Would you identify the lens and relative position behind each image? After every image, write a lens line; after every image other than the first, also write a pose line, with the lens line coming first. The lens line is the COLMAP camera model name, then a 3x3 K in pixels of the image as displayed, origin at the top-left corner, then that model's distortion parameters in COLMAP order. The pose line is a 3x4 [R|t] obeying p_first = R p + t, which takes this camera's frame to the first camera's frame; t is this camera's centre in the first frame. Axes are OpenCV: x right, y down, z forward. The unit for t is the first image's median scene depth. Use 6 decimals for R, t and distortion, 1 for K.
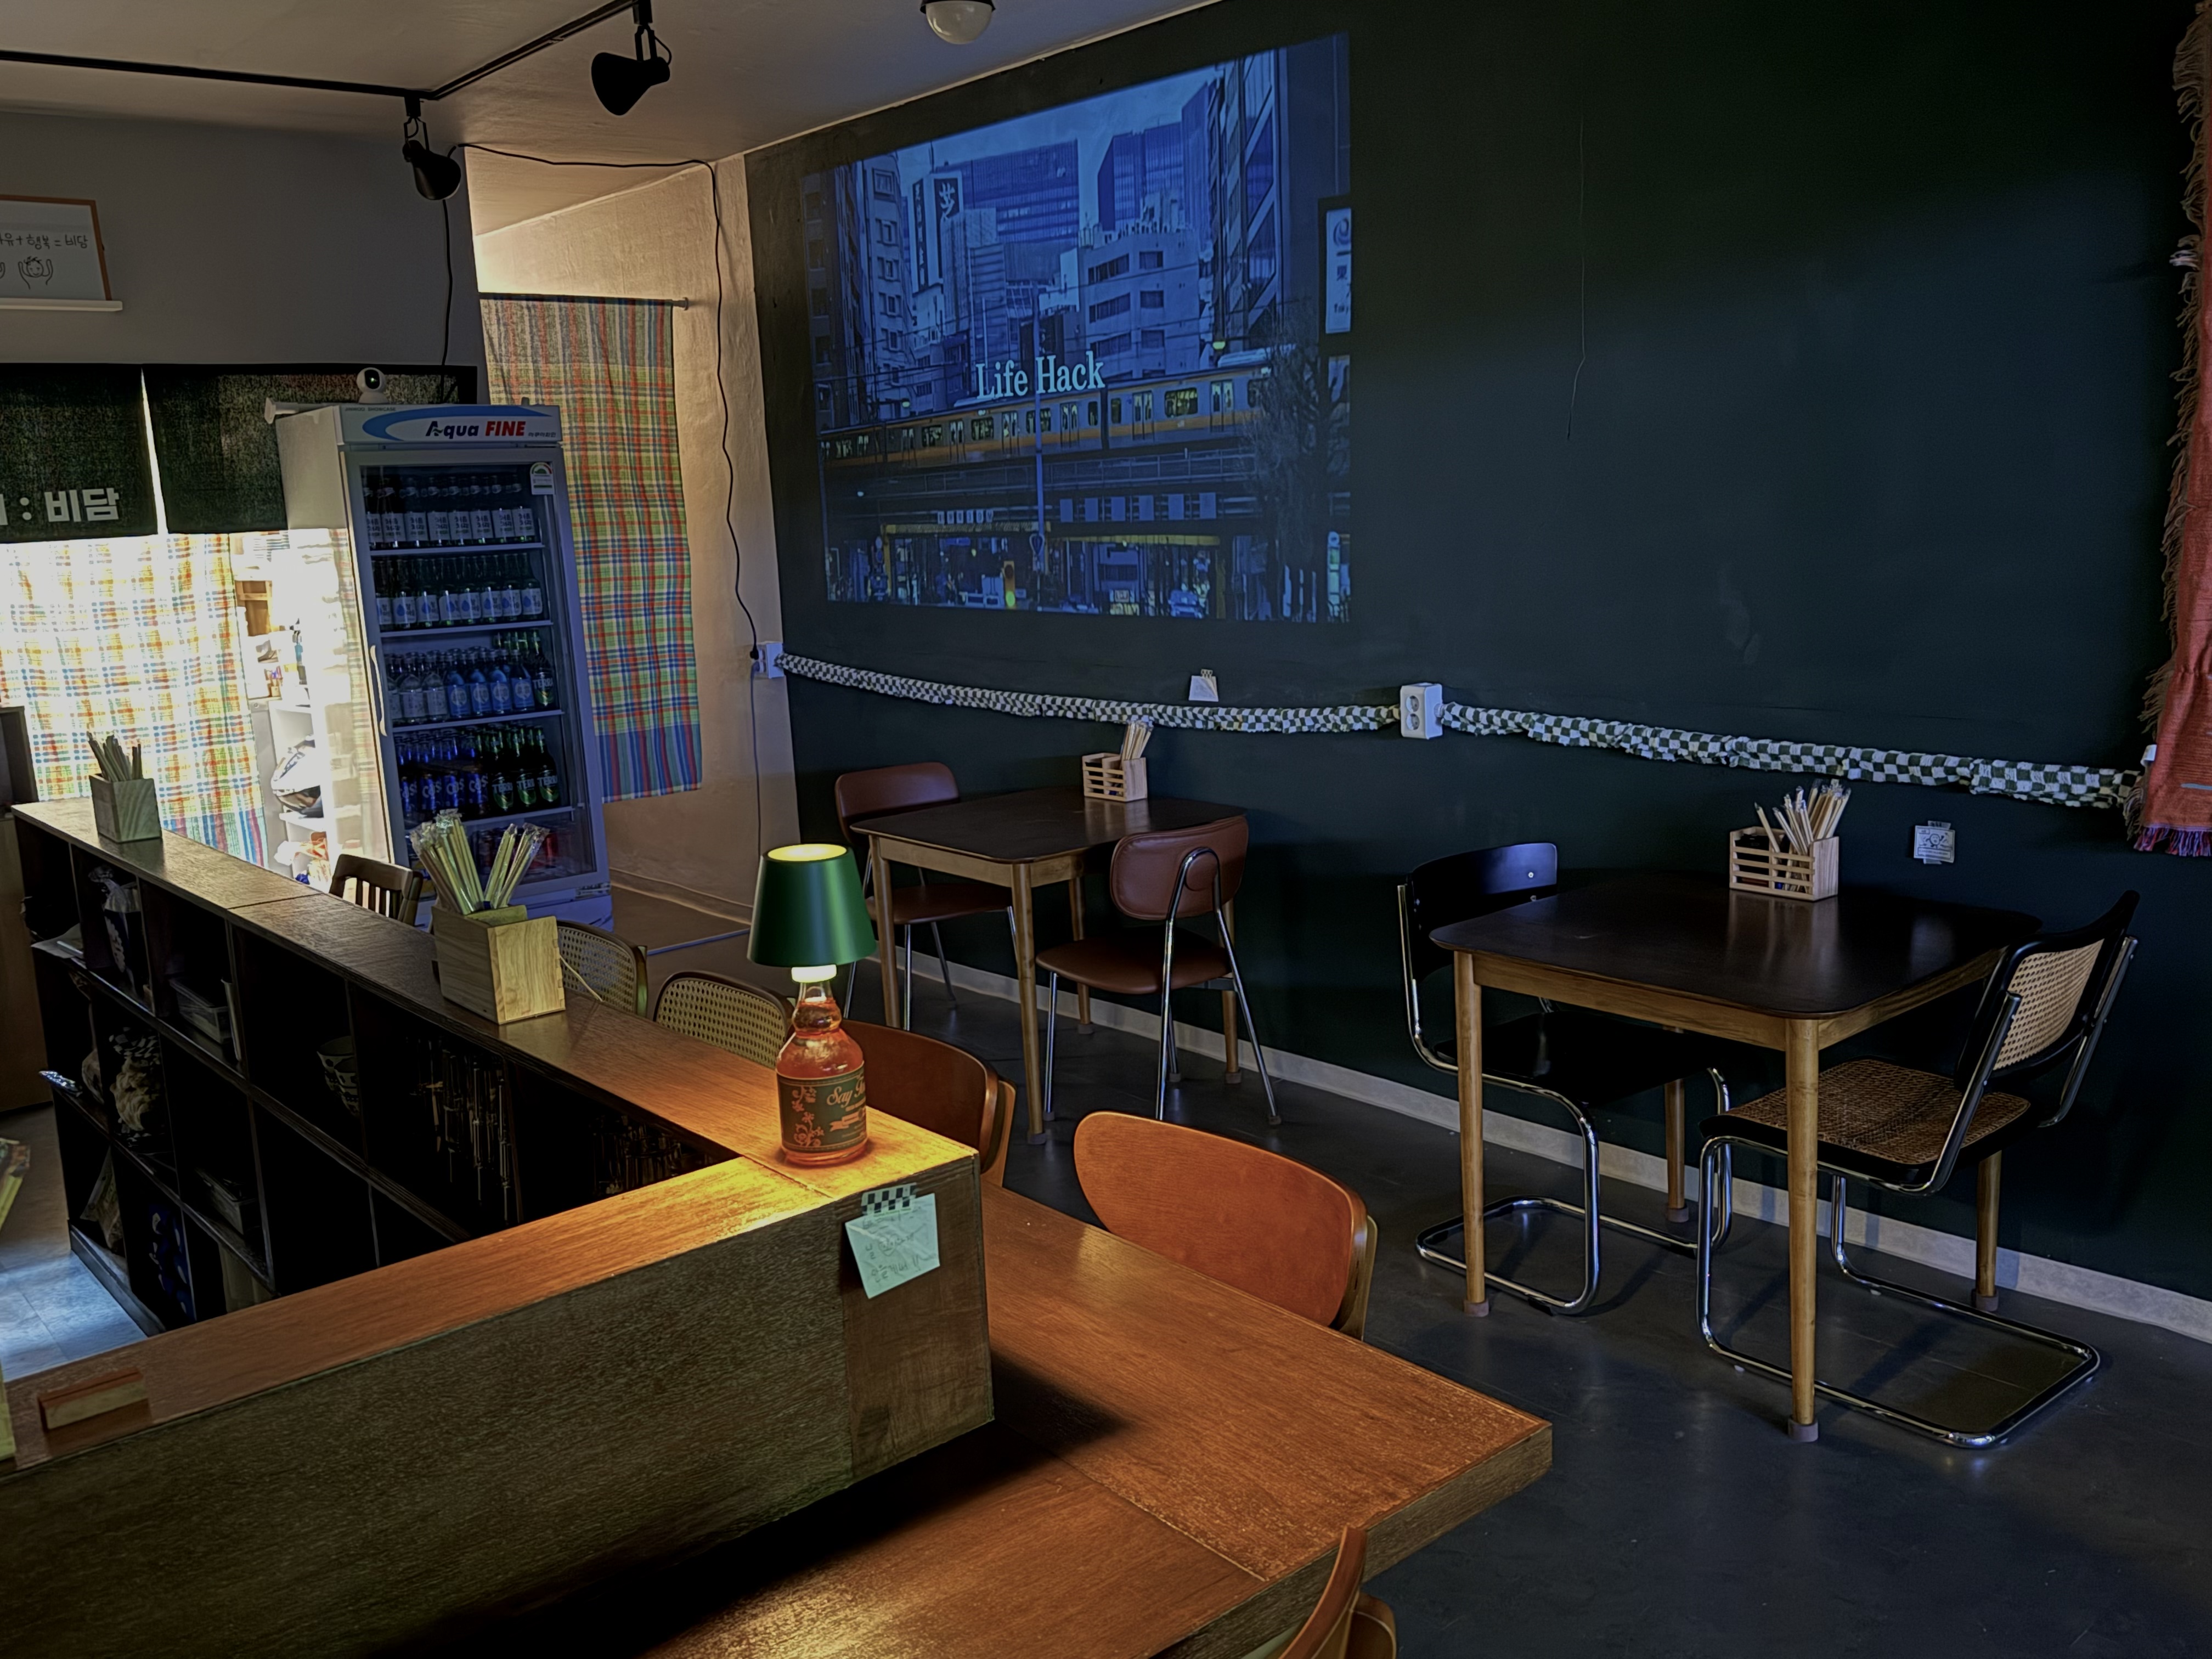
lens RADIAL K [[1899.4, 0, 1101.5], [0, 1899.4, 827.0], [0, 0, 1]] dist [0.048007, -0.041188]
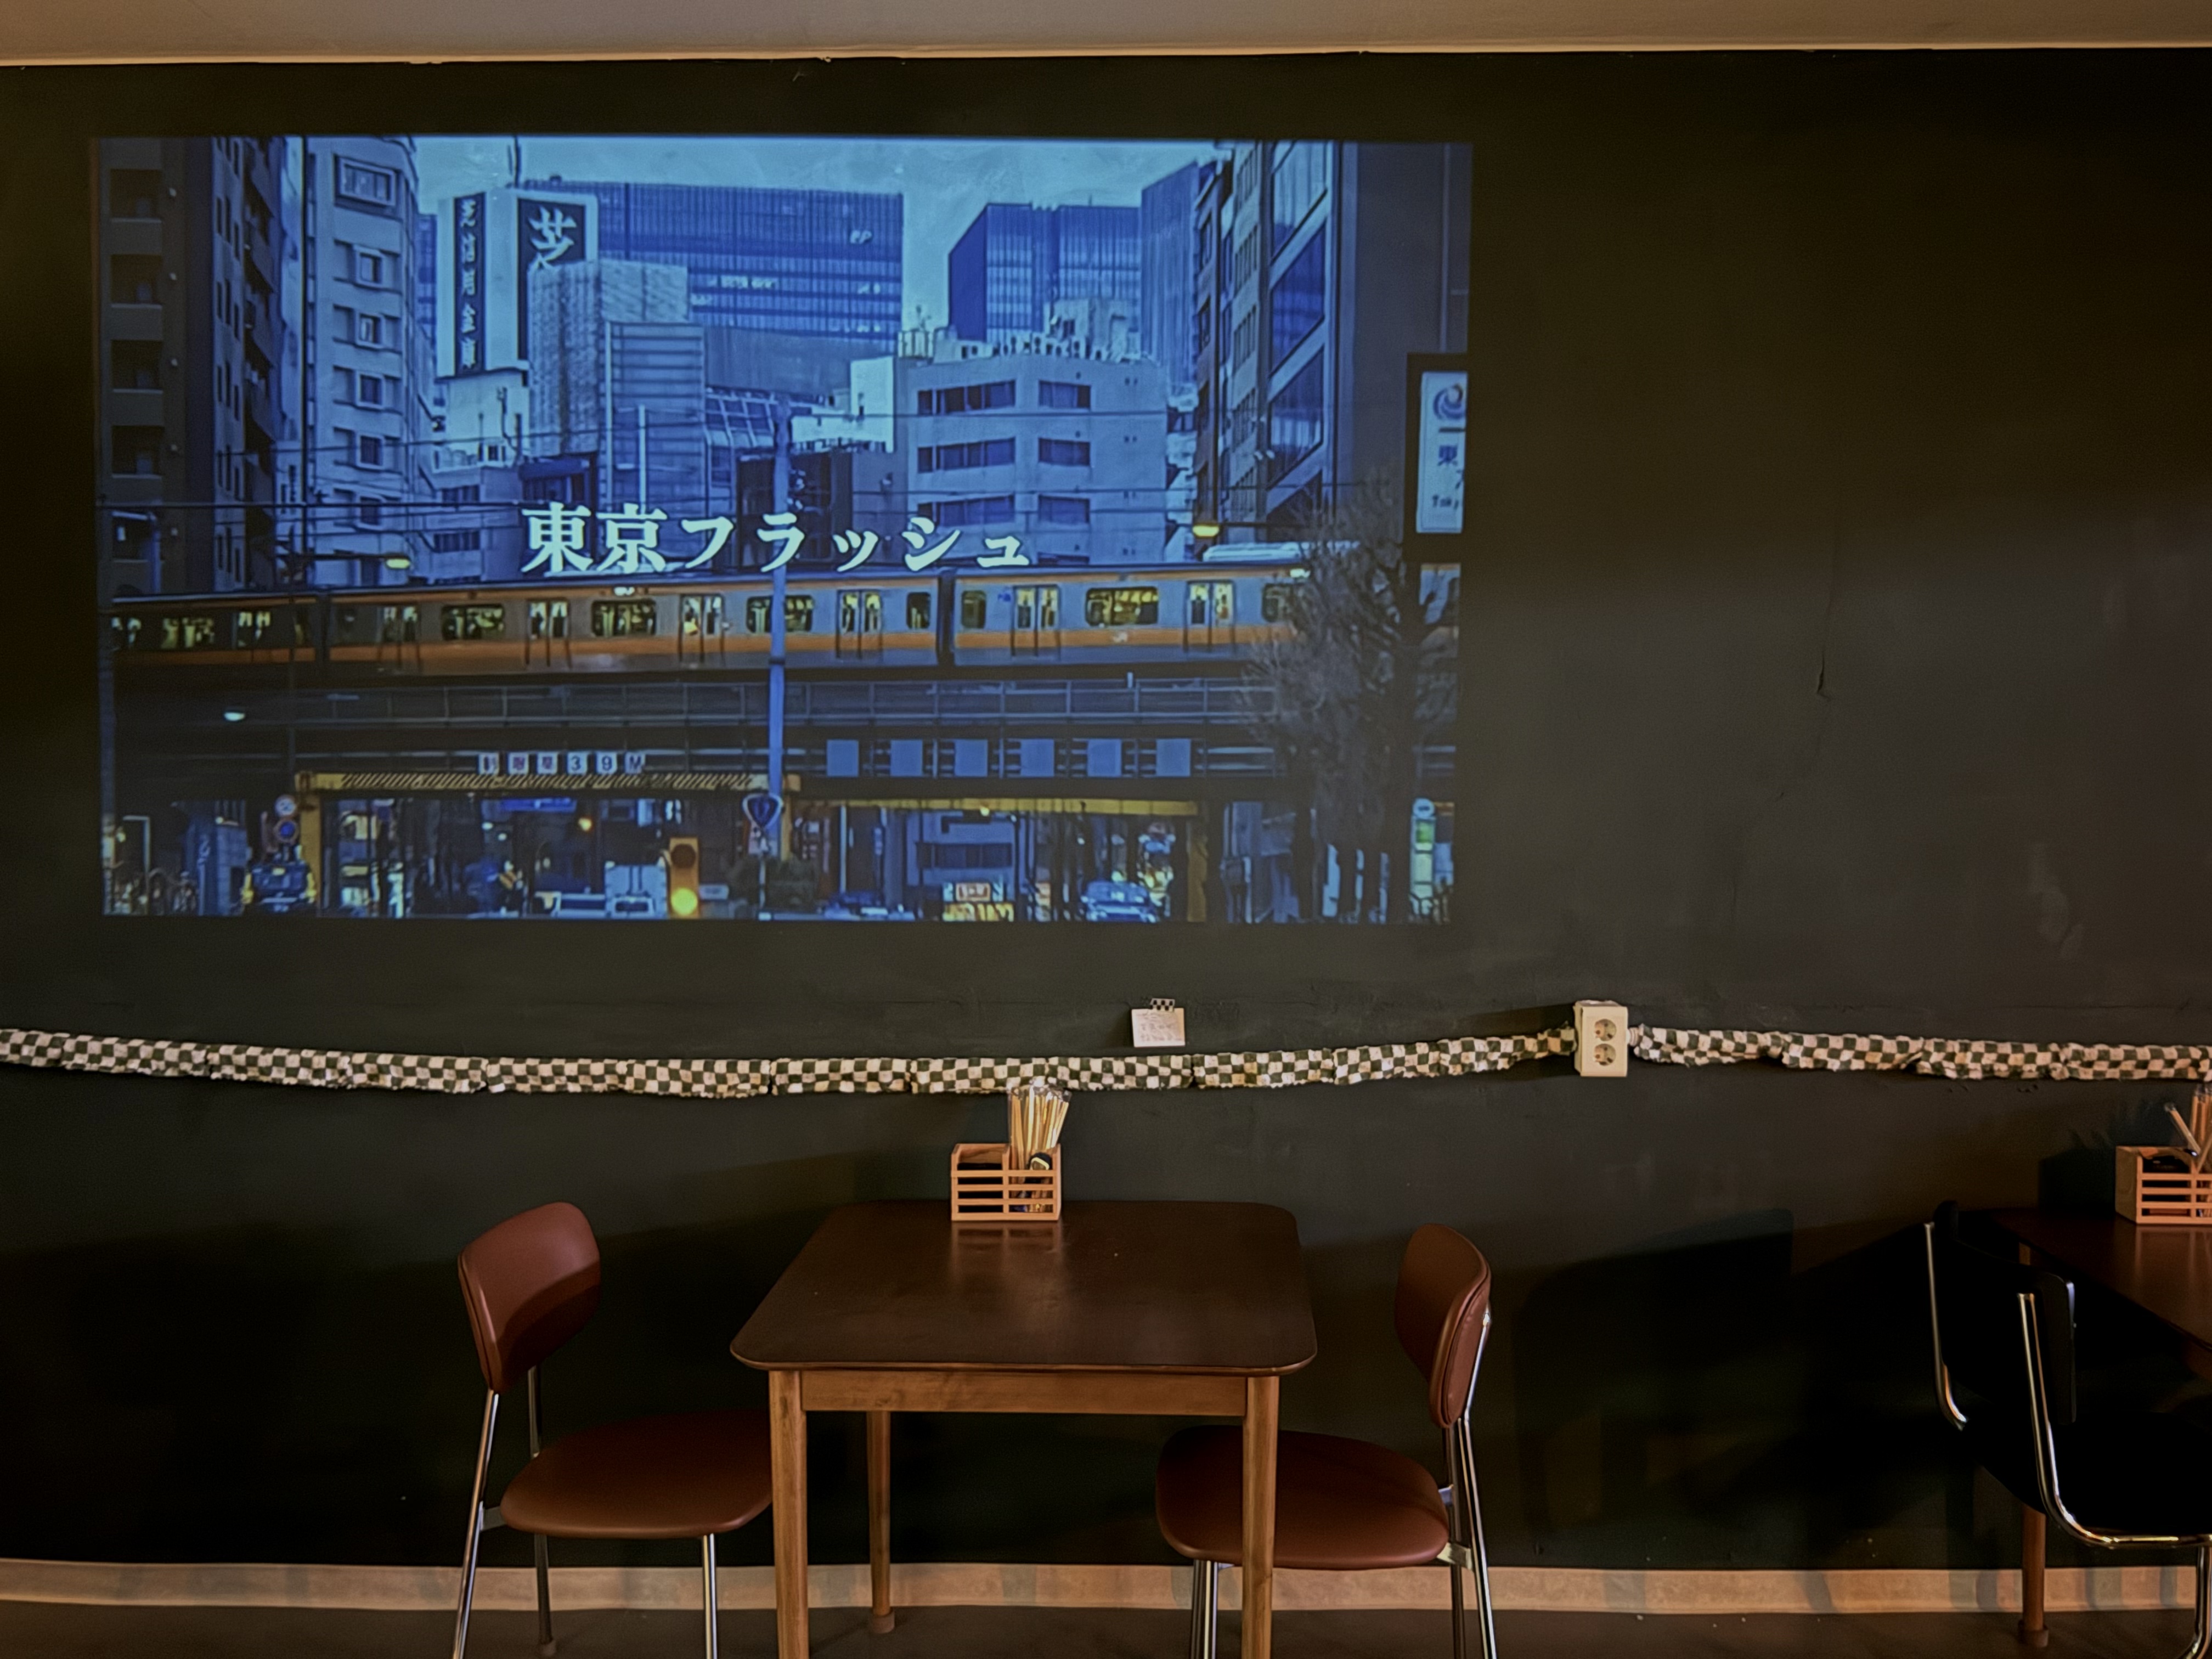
lens RADIAL K [[1822.8, 0, 1208.2], [0, 1822.8, 816.2], [0, 0, 1]] dist [0.093749, -0.121586]
pose [[0.658703, 0.022622, 0.752063, -0.416580], [0.103571, 0.987306, -0.120413, -0.067434], [-0.745240, 0.157209, 0.647999, 0.561301]]
